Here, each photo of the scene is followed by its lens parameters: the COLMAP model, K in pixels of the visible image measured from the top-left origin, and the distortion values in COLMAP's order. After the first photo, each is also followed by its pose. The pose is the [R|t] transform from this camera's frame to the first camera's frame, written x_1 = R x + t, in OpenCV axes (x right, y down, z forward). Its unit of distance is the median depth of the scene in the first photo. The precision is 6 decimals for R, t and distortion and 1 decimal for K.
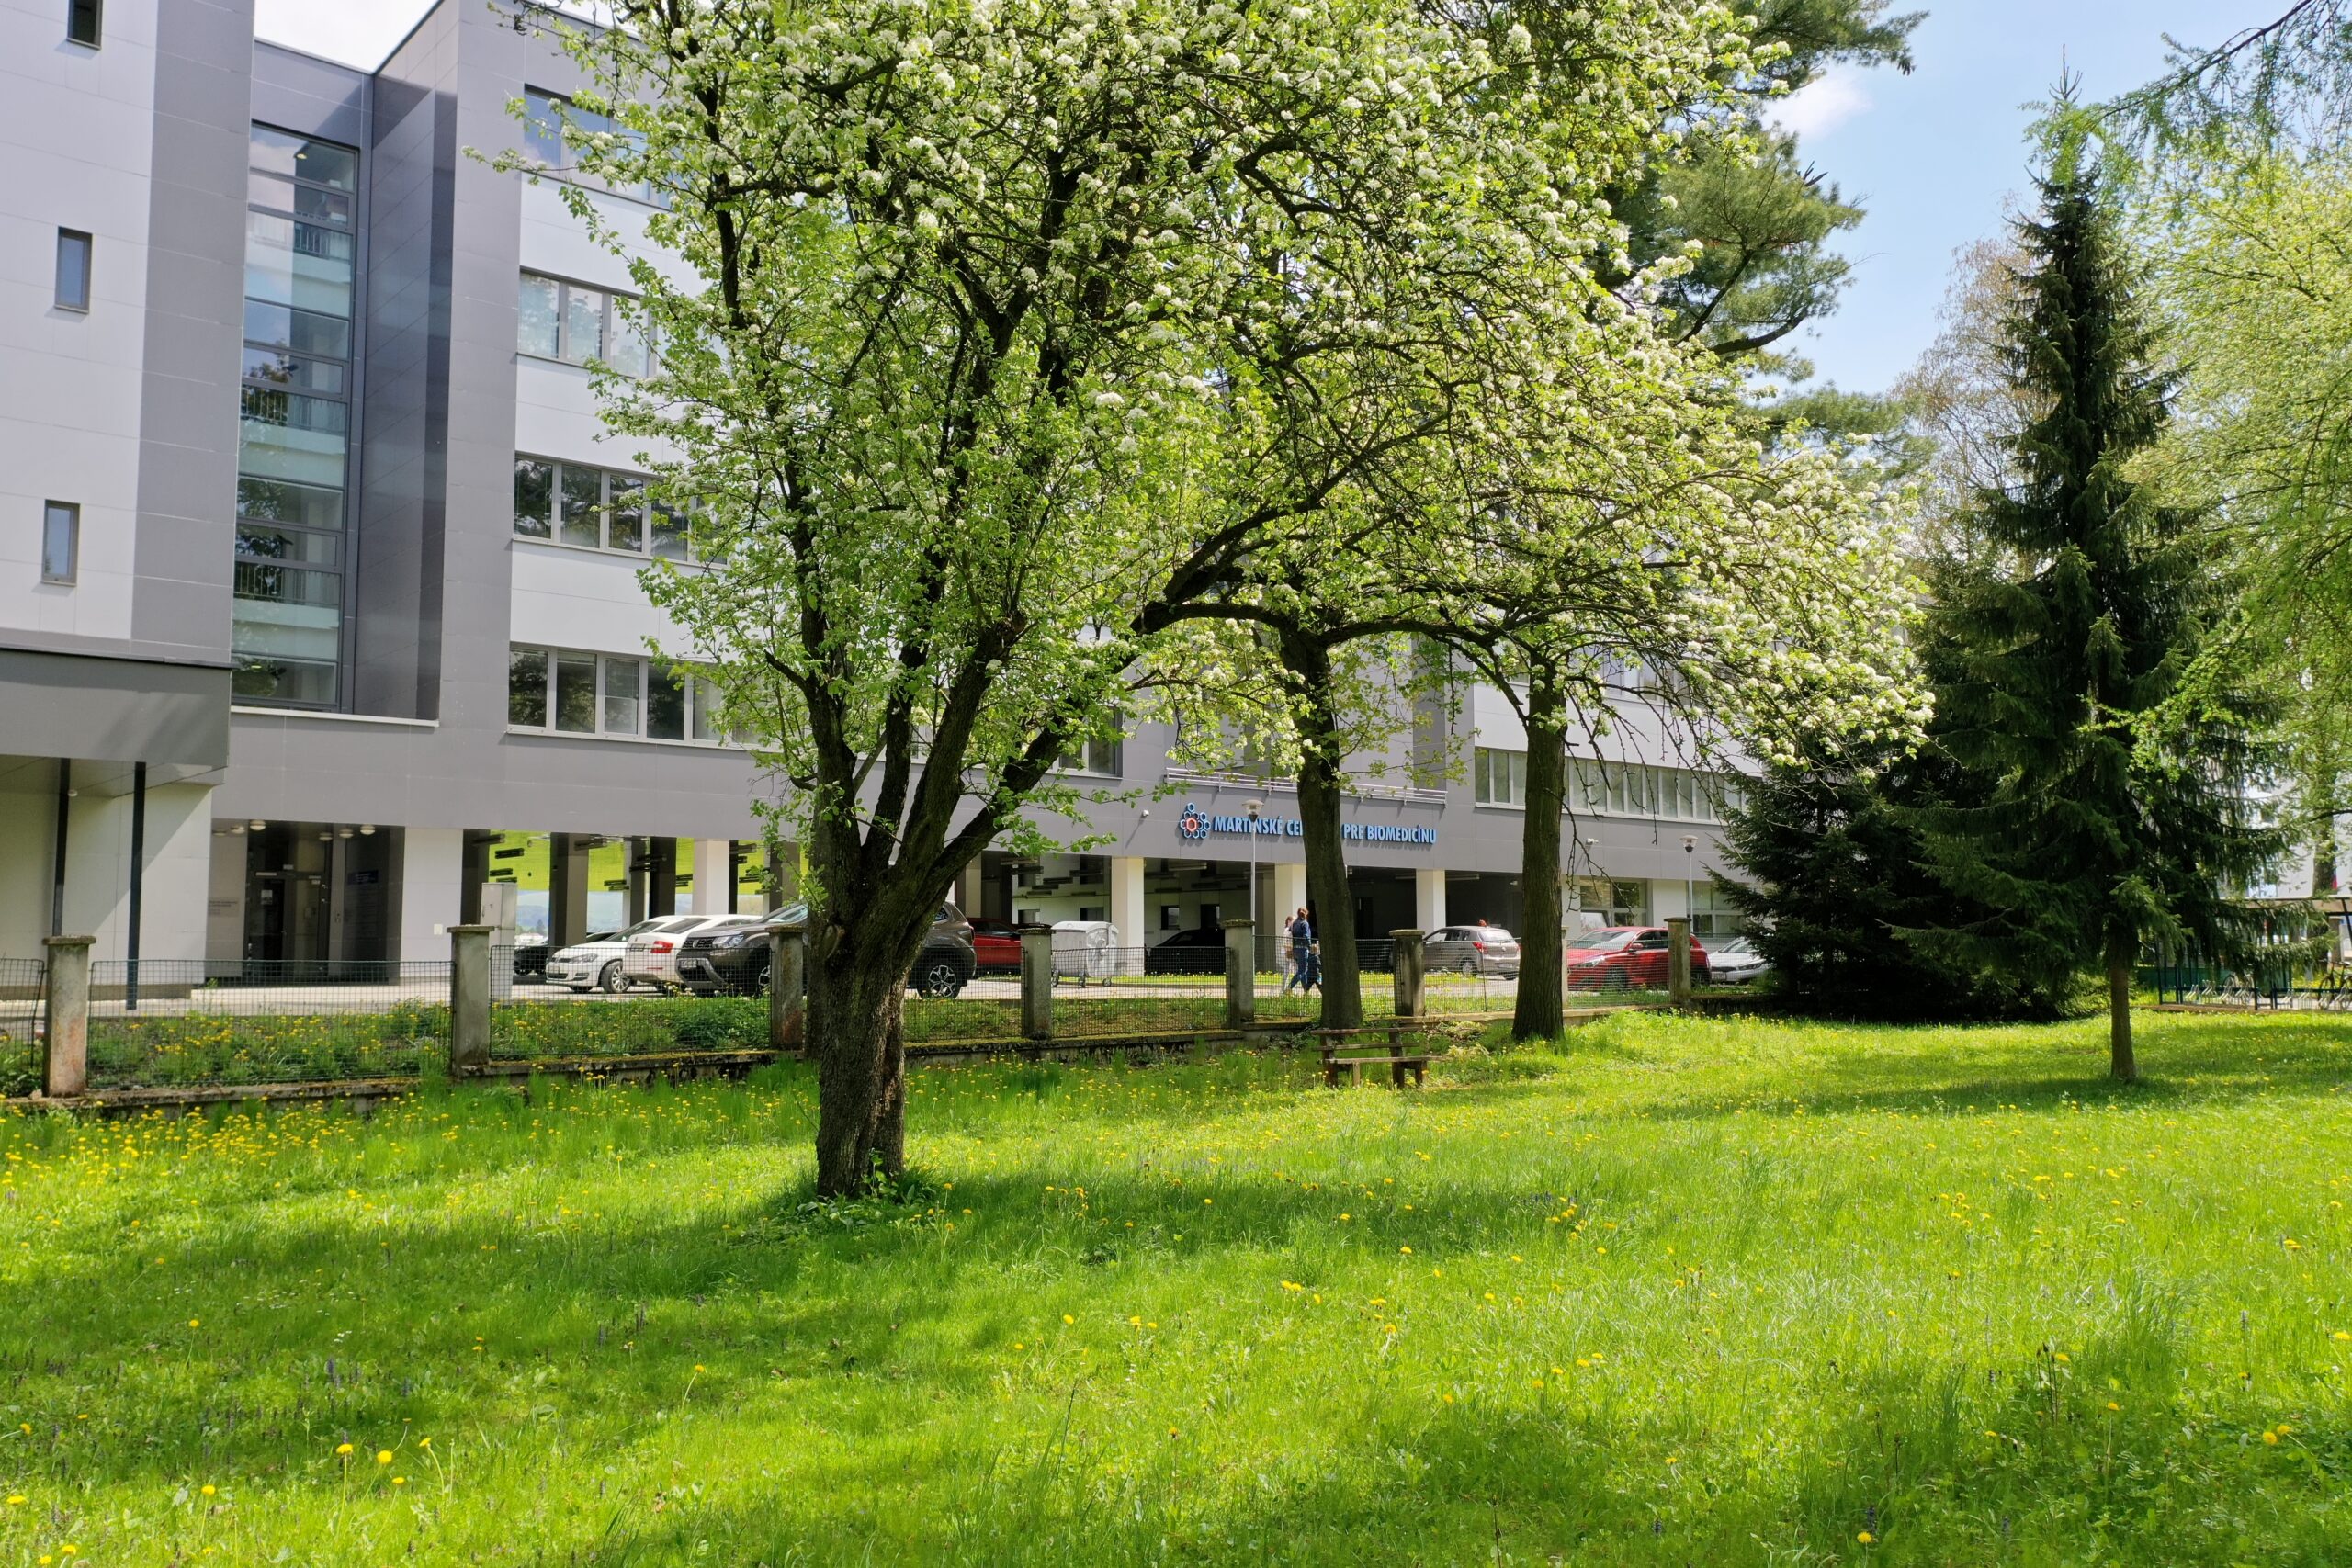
lens RADIAL K [[1863.0, 0, 1177.6], [0, 1863.0, 784.5], [0, 0, 1]] dist [0.004110, 0.005526]
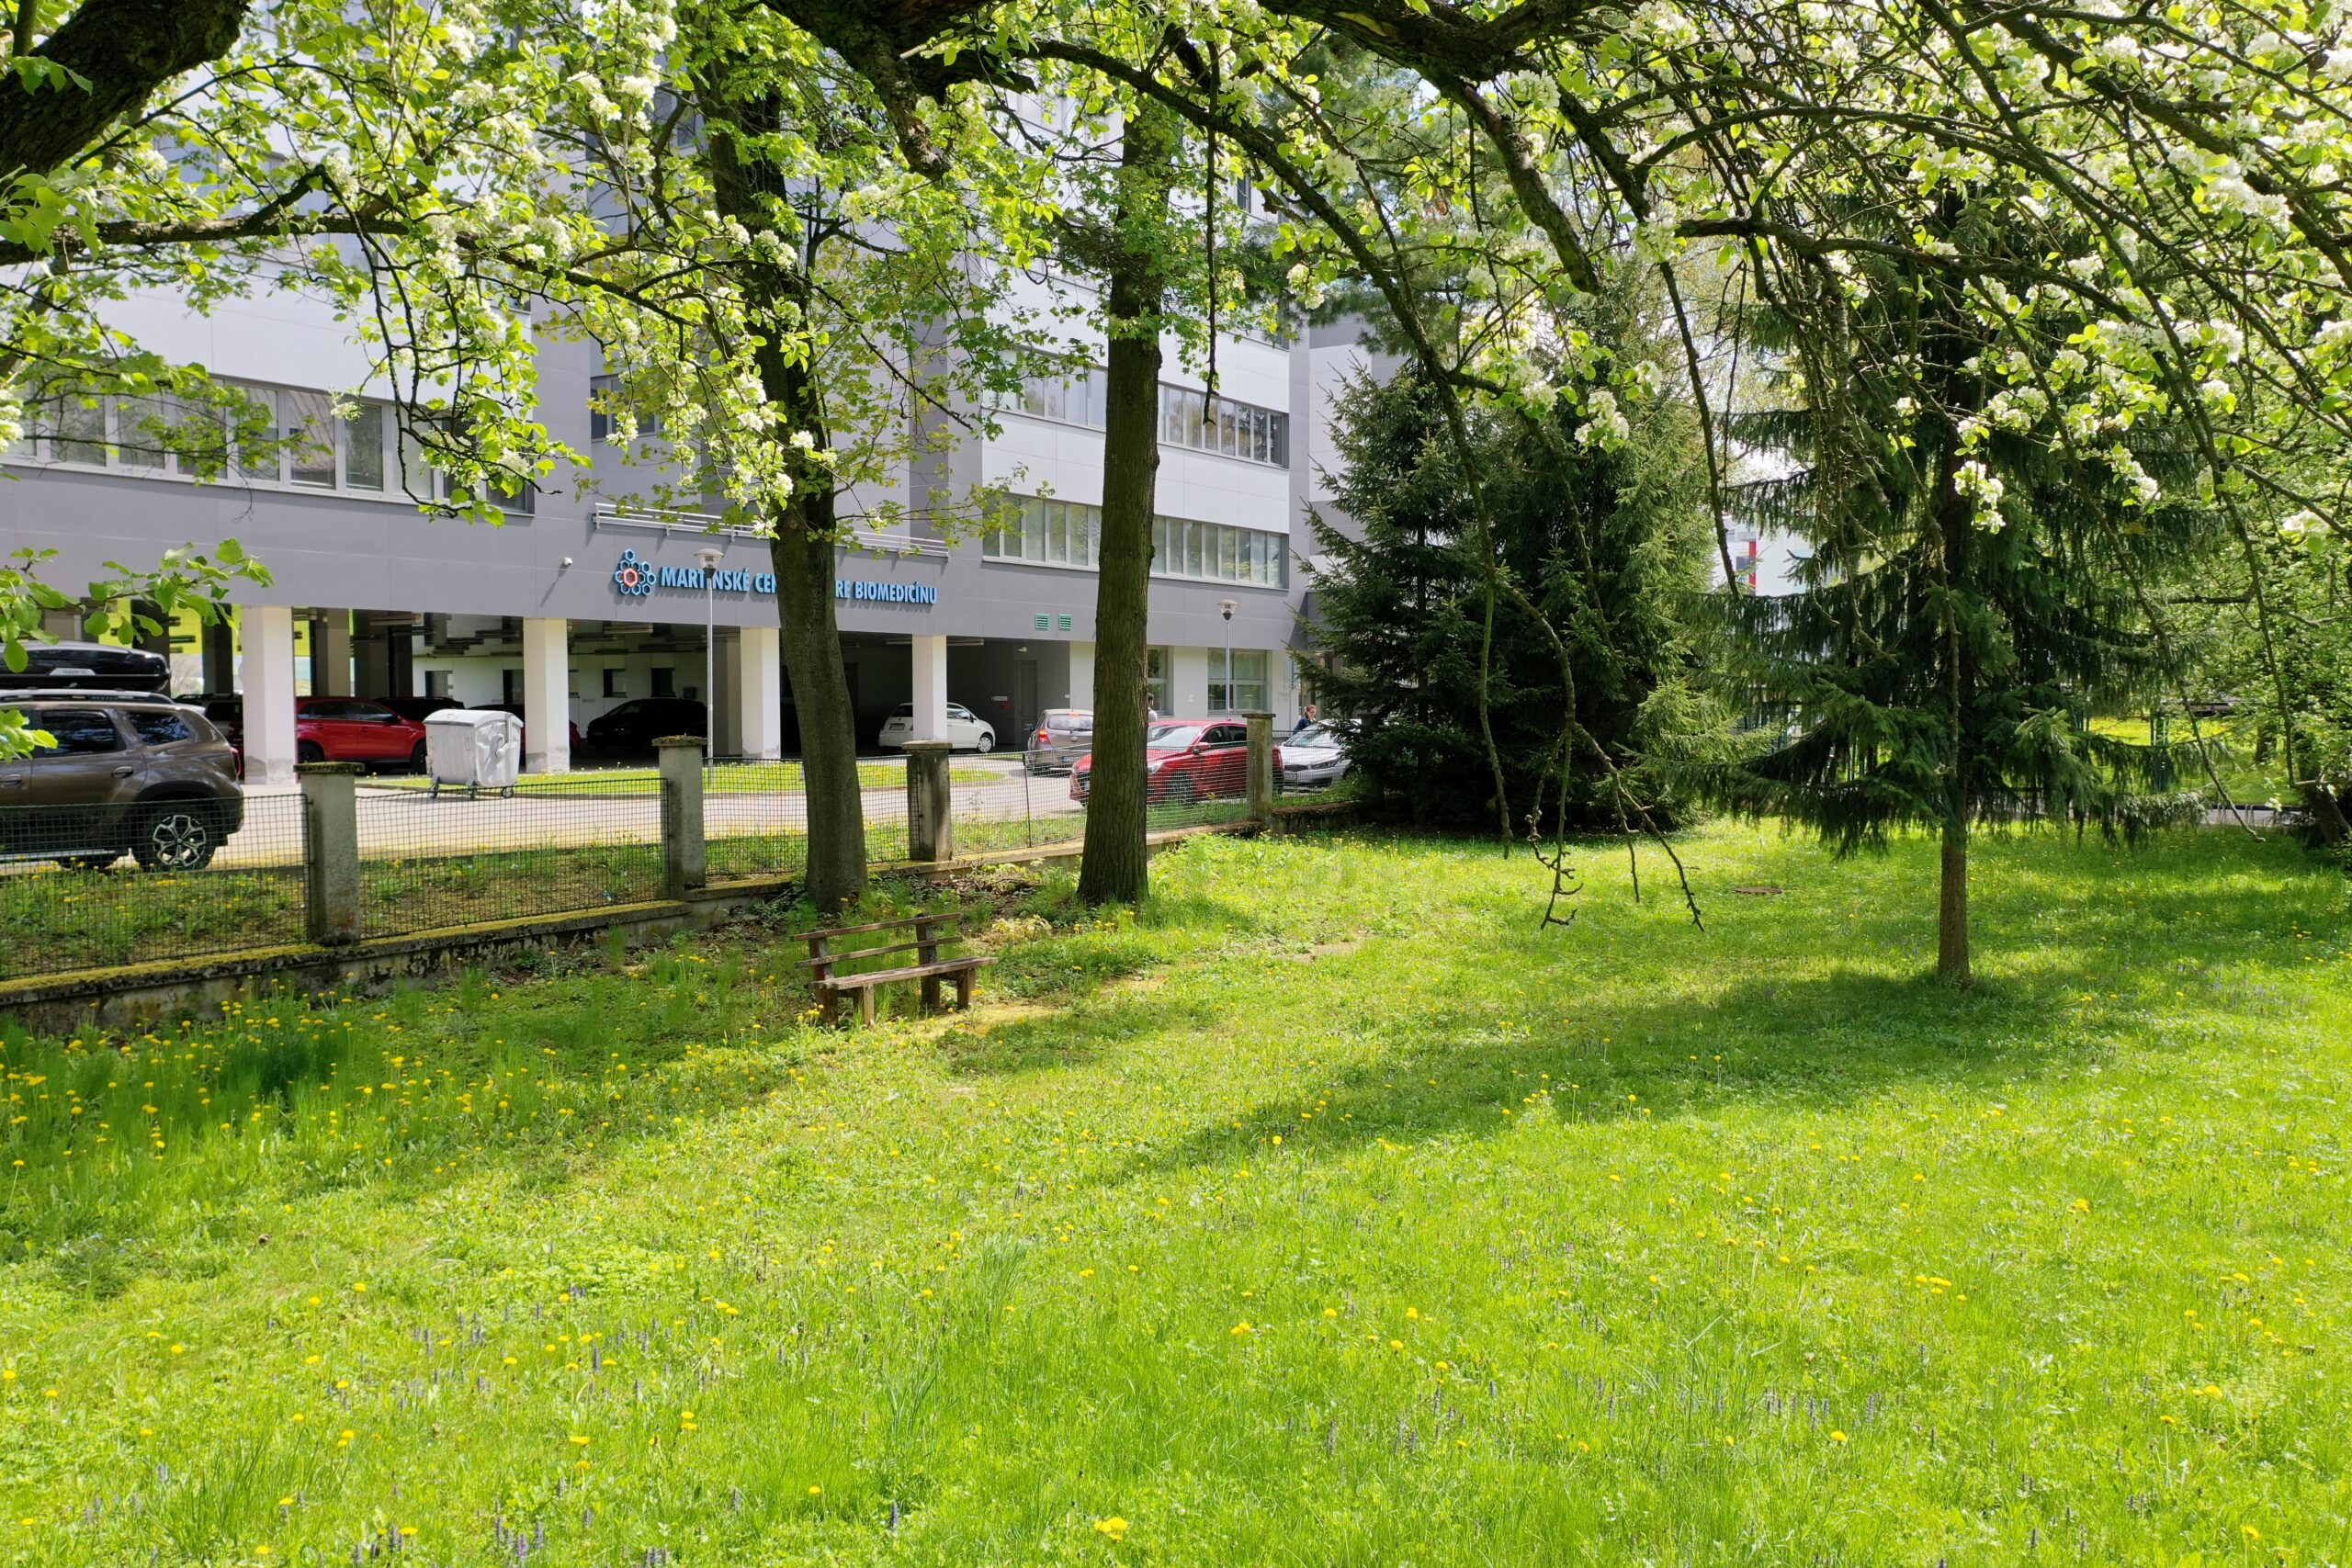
lens RADIAL K [[1863.0, 0, 1184.5], [0, 1863.0, 775.0], [0, 0, 1]] dist [0.004110, 0.005526]
pose [[0.960152, -0.010224, 0.279290, 0.017680], [-0.026163, 0.991654, 0.126245, -0.001906], [-0.278249, -0.128521, 0.951872, 0.284992]]
